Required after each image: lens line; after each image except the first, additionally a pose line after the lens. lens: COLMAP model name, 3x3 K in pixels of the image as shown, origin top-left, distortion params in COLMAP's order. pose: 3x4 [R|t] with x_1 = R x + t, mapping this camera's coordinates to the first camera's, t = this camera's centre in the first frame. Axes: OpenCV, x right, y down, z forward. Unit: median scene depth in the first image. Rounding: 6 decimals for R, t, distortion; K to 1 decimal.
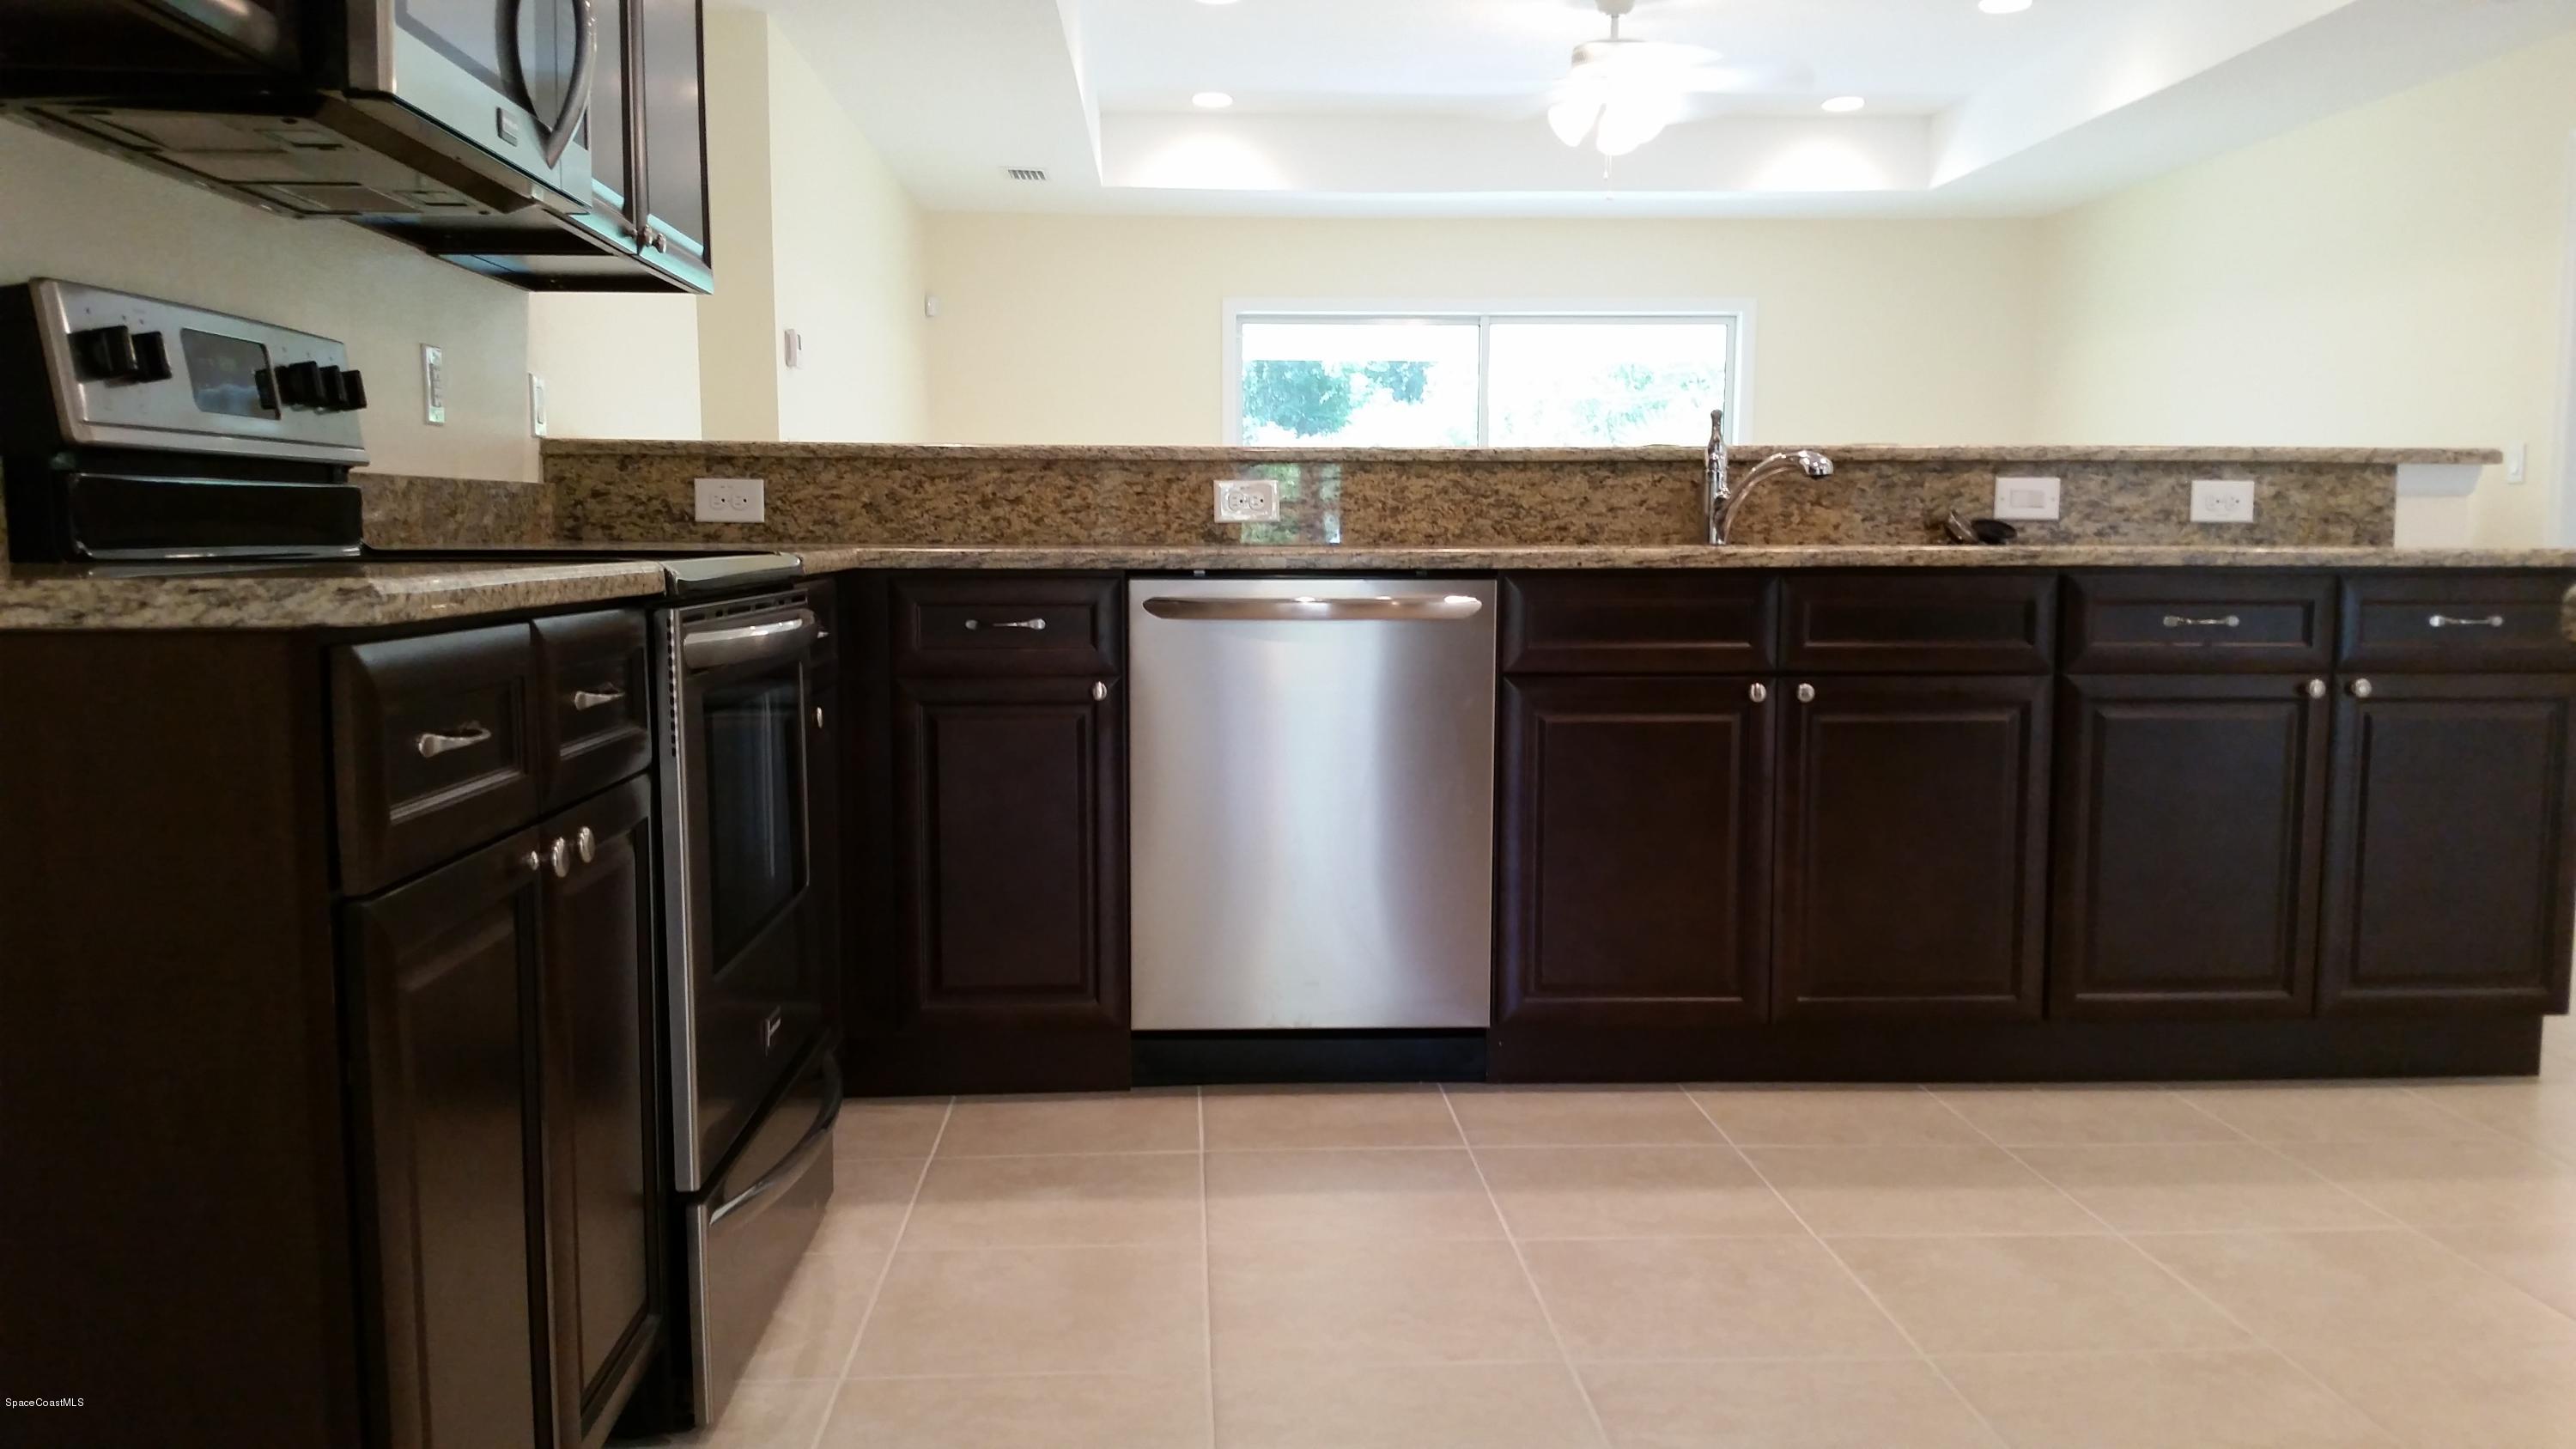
lens RADIAL K [[2072.5, 0, 1283.0], [0, 2072.5, 735.3], [0, 0, 1]] dist [0.188995, -0.483332]
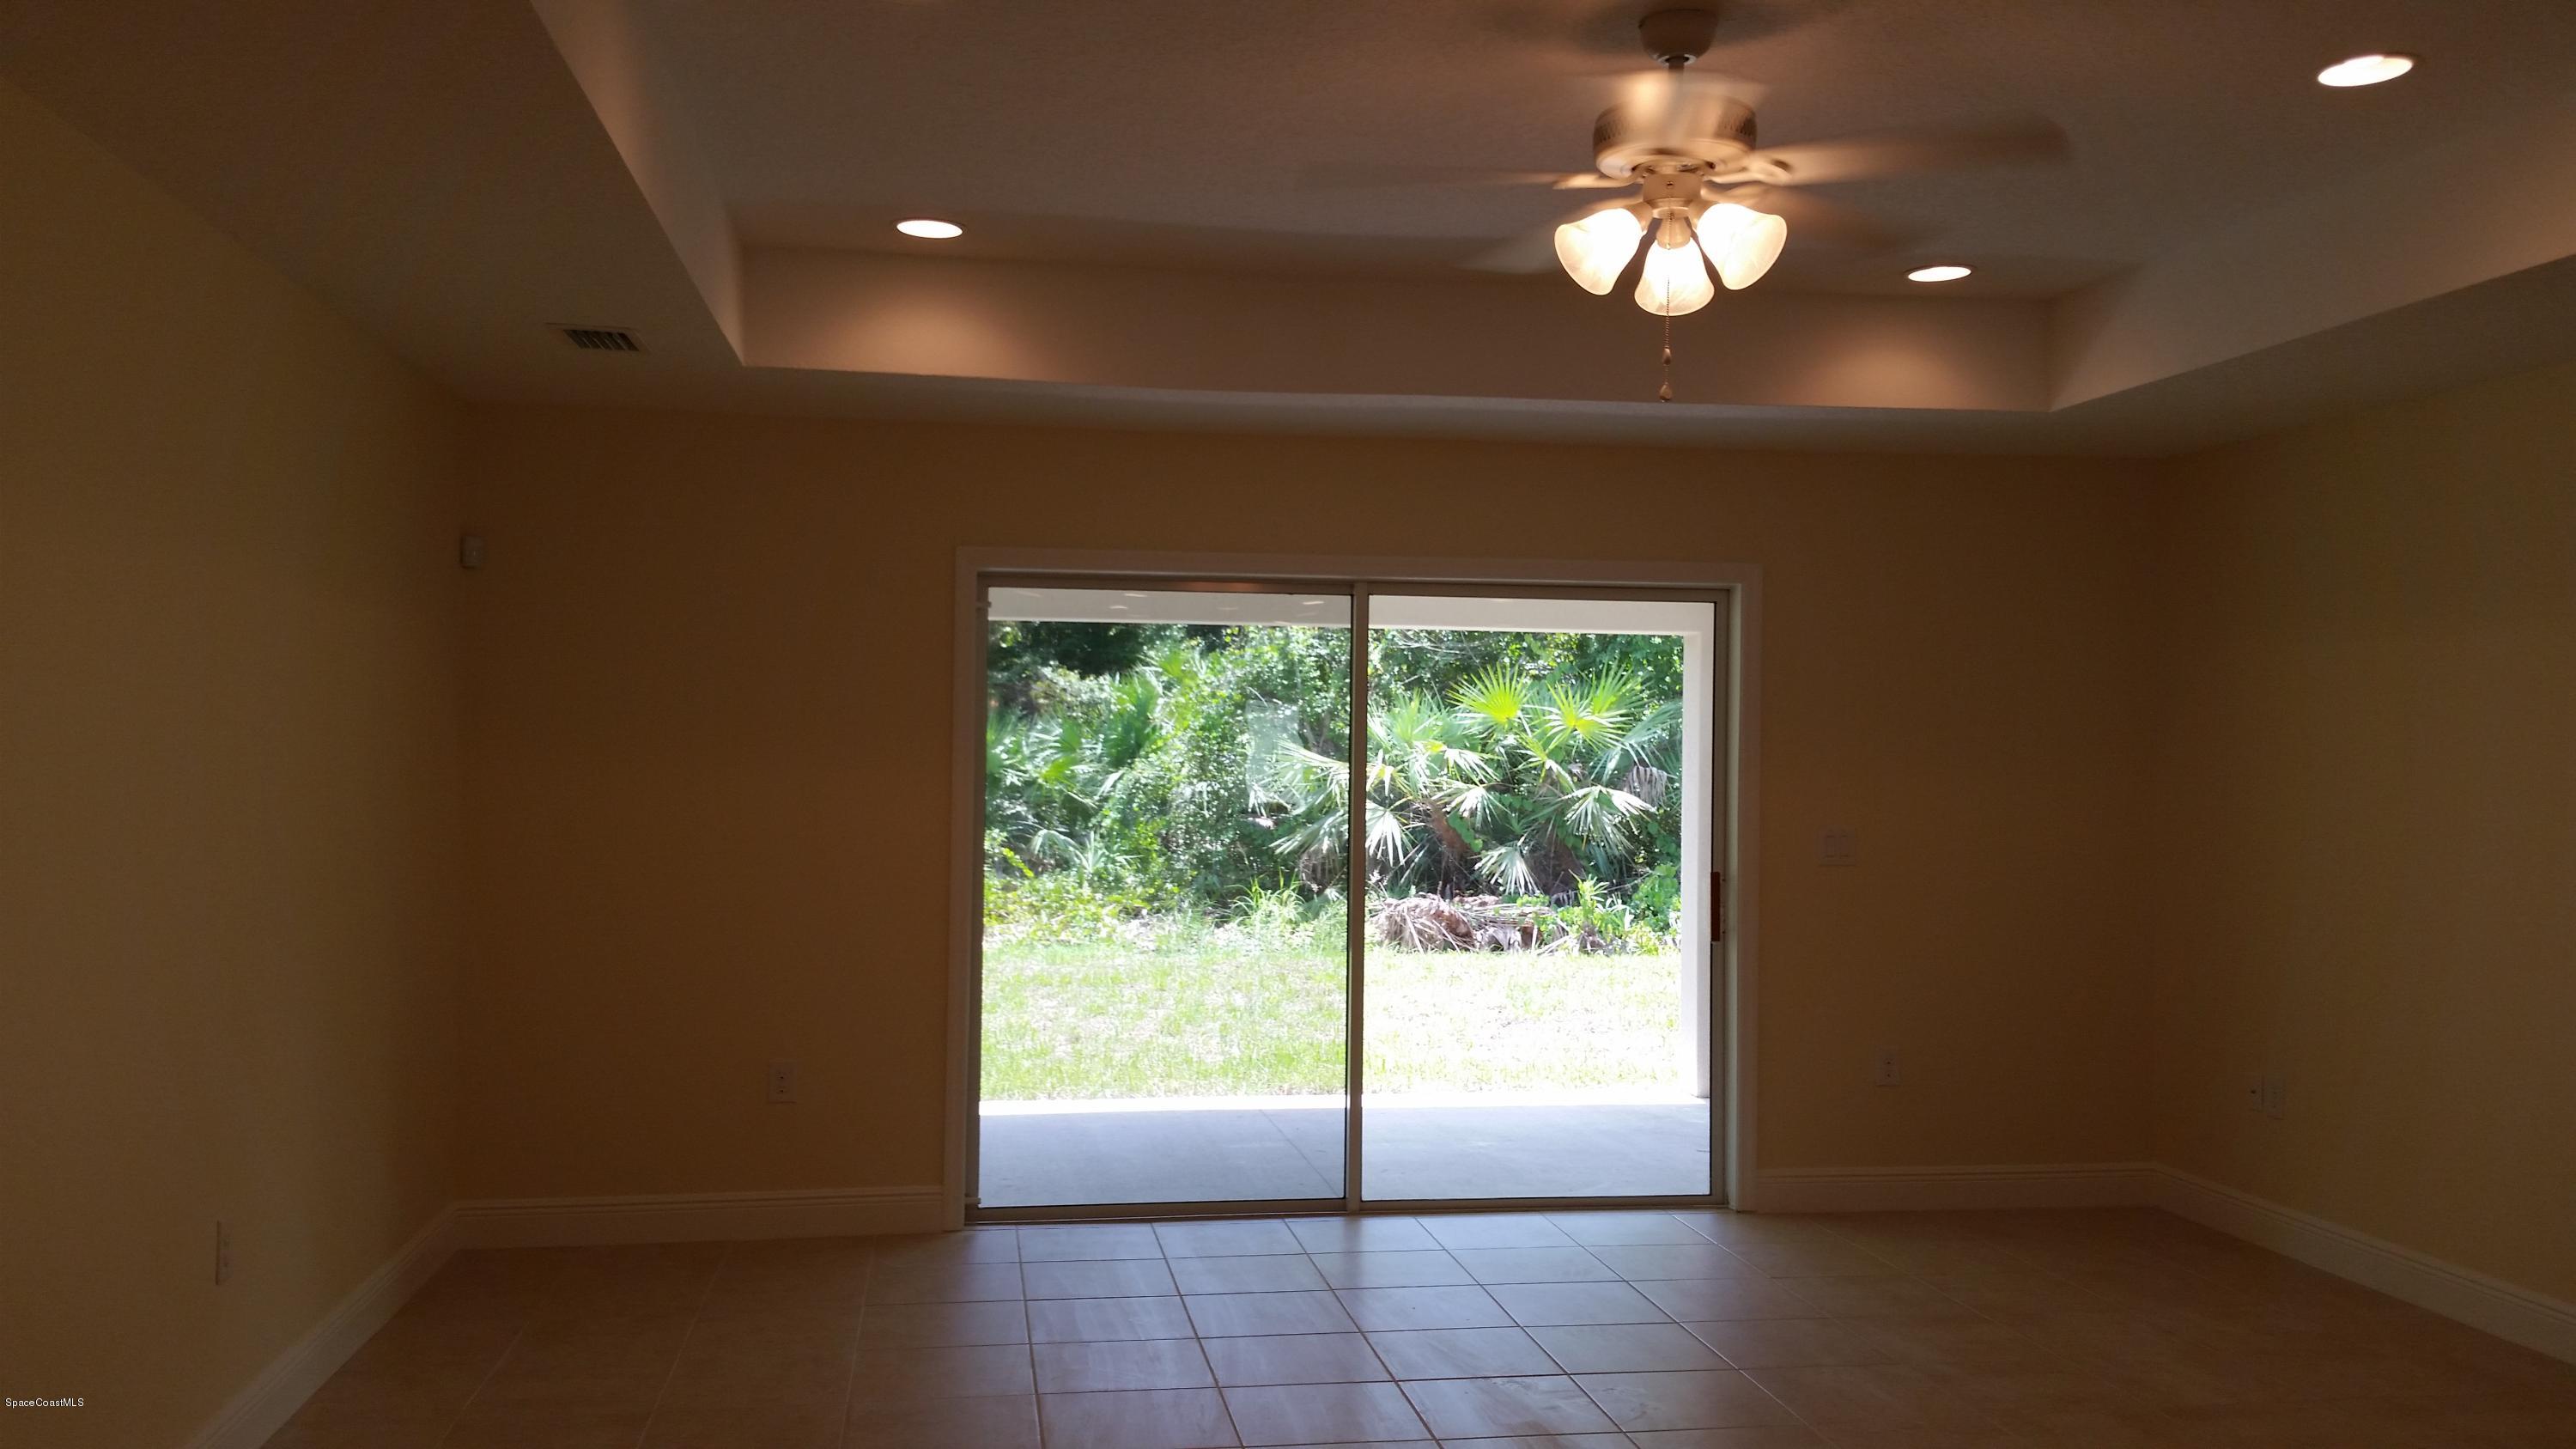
lens RADIAL K [[2071.8, 0, 1286.5], [0, 2071.8, 728.6], [0, 0, 1]] dist [0.164954, -0.379015]
pose [[0.994523, 0.009226, 0.104113, 0.016304], [0.002010, 0.994224, -0.107307, -0.216413], [-0.104502, 0.106929, 0.988760, 0.926106]]
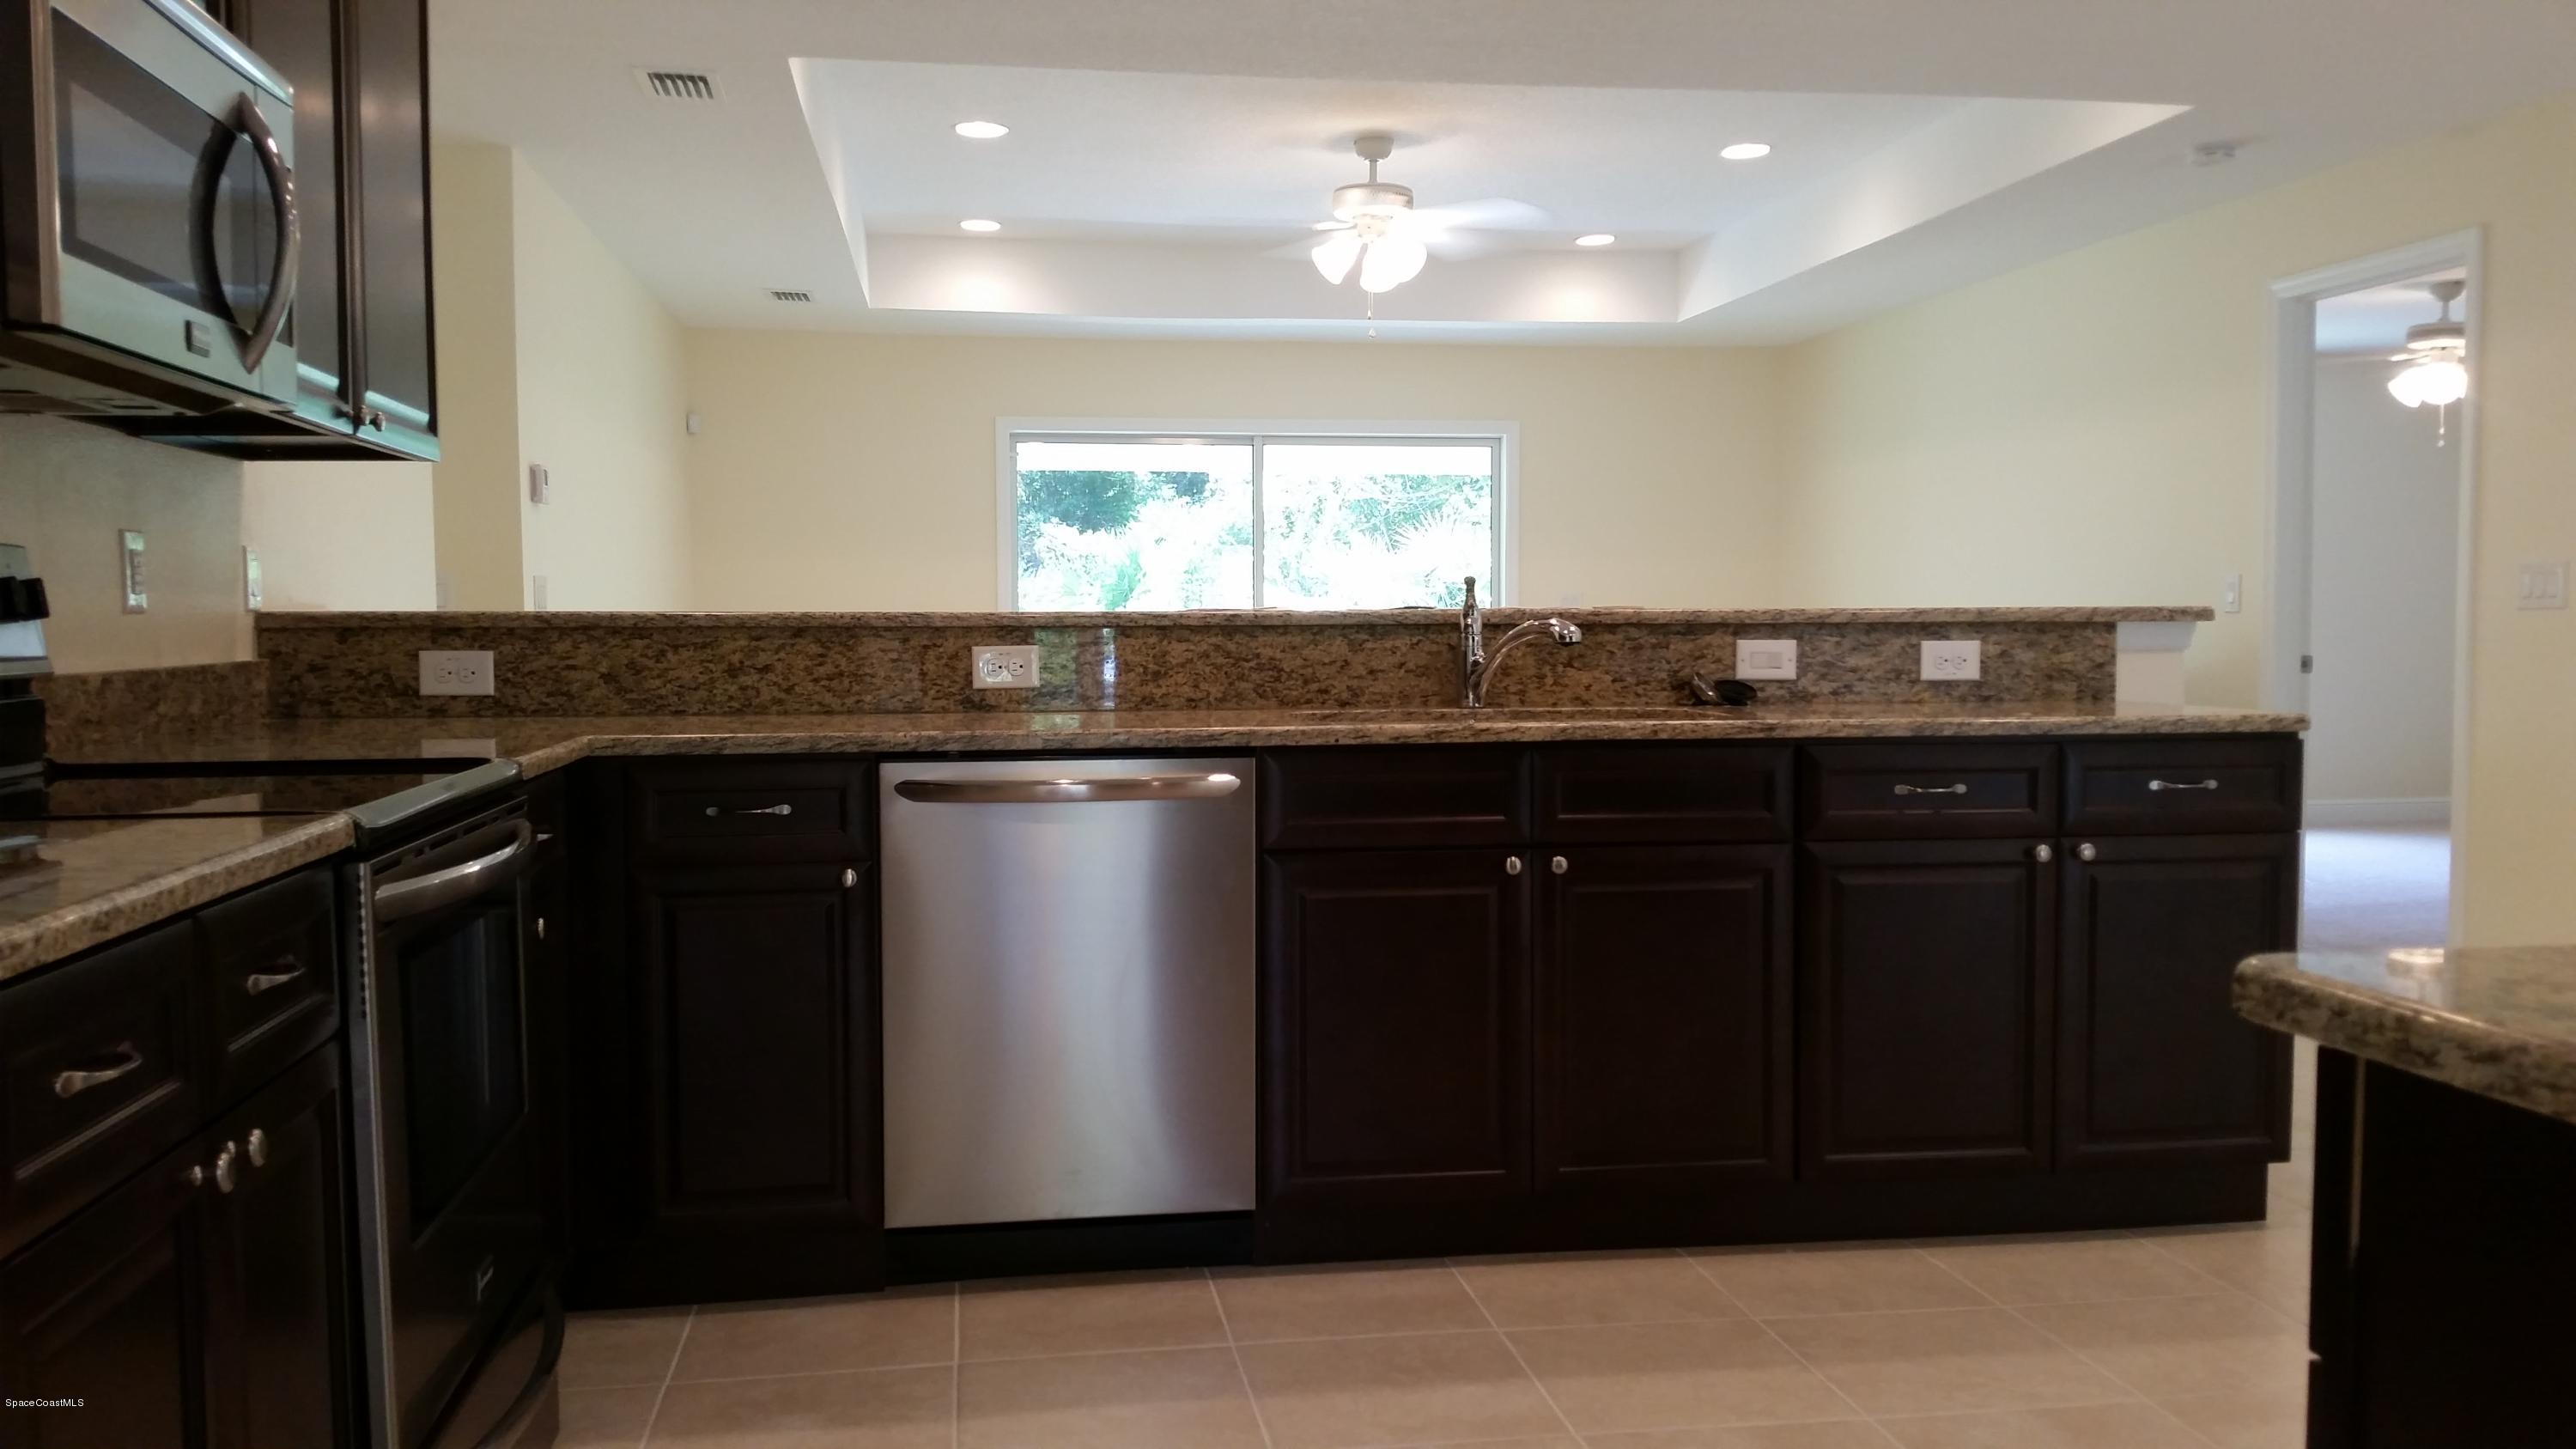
lens RADIAL K [[2071.8, 0, 1286.5], [0, 2071.8, 728.6], [0, 0, 1]] dist [0.164954, -0.379015]
pose [[0.994596, -0.011659, 0.103162, 0.012893], [0.016202, 0.998930, -0.043311, -0.038581], [-0.102547, 0.044749, 0.993721, 0.007627]]
